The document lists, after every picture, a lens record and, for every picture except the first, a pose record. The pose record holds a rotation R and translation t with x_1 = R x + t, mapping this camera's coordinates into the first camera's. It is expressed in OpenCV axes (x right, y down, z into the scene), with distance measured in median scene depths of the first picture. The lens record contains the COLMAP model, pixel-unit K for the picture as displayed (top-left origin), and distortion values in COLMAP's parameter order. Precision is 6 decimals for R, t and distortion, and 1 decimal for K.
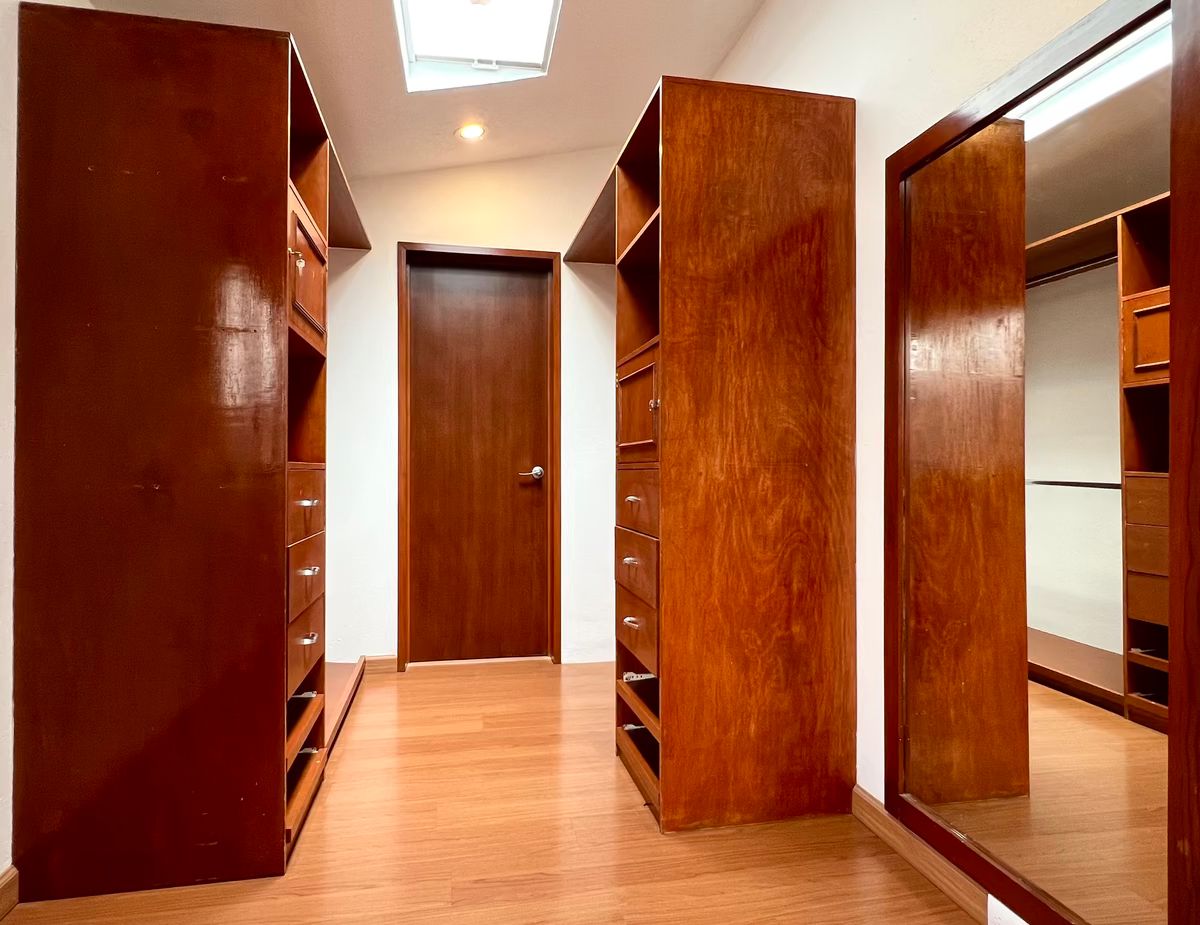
lens RADIAL K [[656.7, 0, 576.6], [0, 656.7, 461.9], [0, 0, 1]] dist [-0.002455, 0.000510]
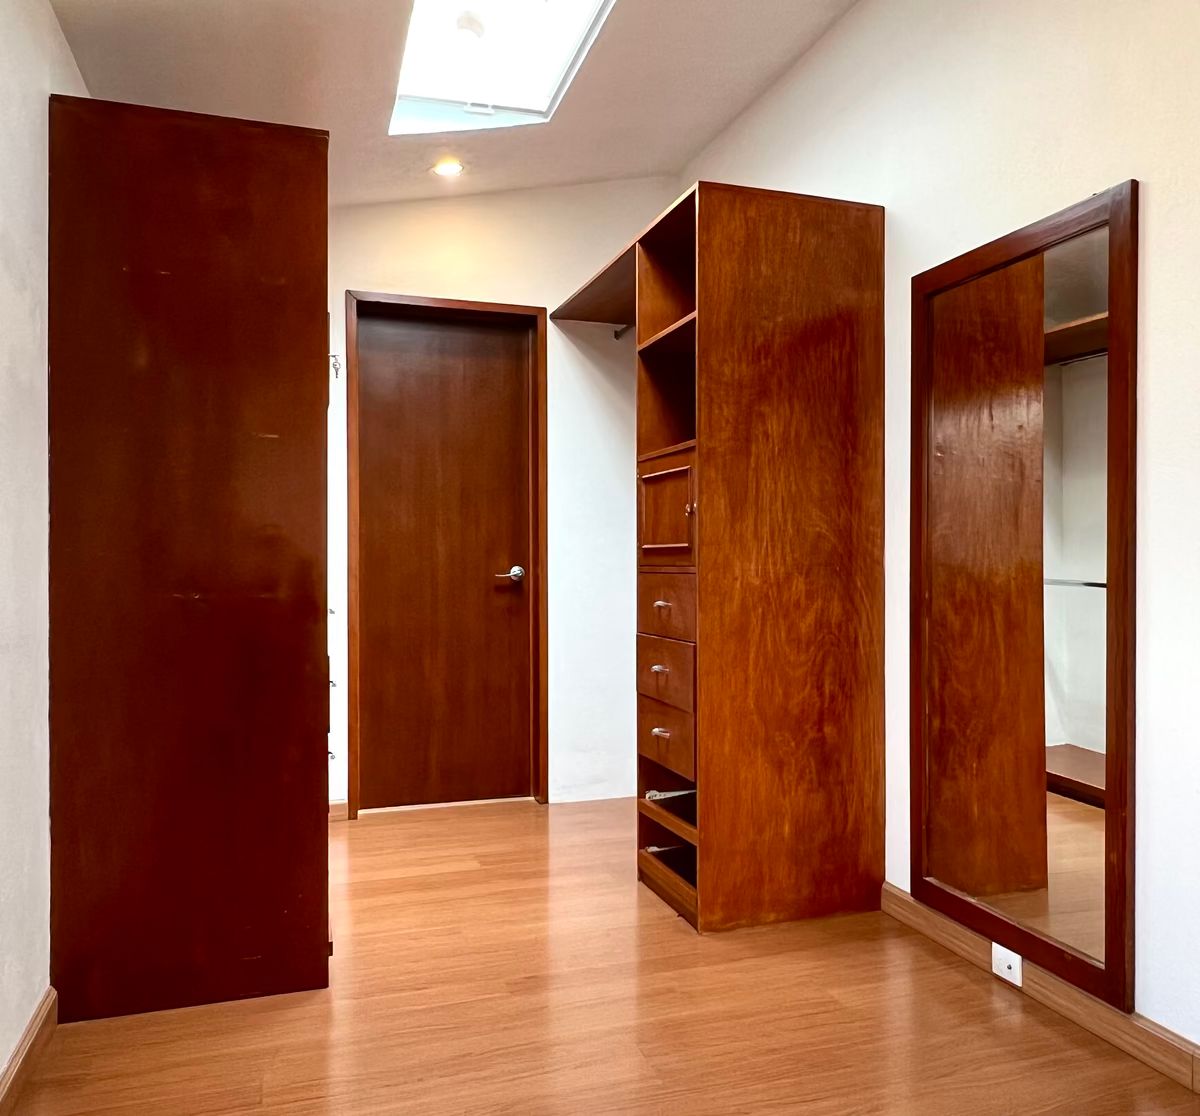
lens RADIAL K [[1005.2, 0, 600.9], [0, 1005.2, 560.5], [0, 0, 1]] dist [0.001668, -0.001226]
pose [[0.993258, -0.004283, 0.115842, -0.189442], [0.003041, 0.999936, 0.010894, -0.025441], [-0.115882, -0.010469, 0.993208, -0.490749]]
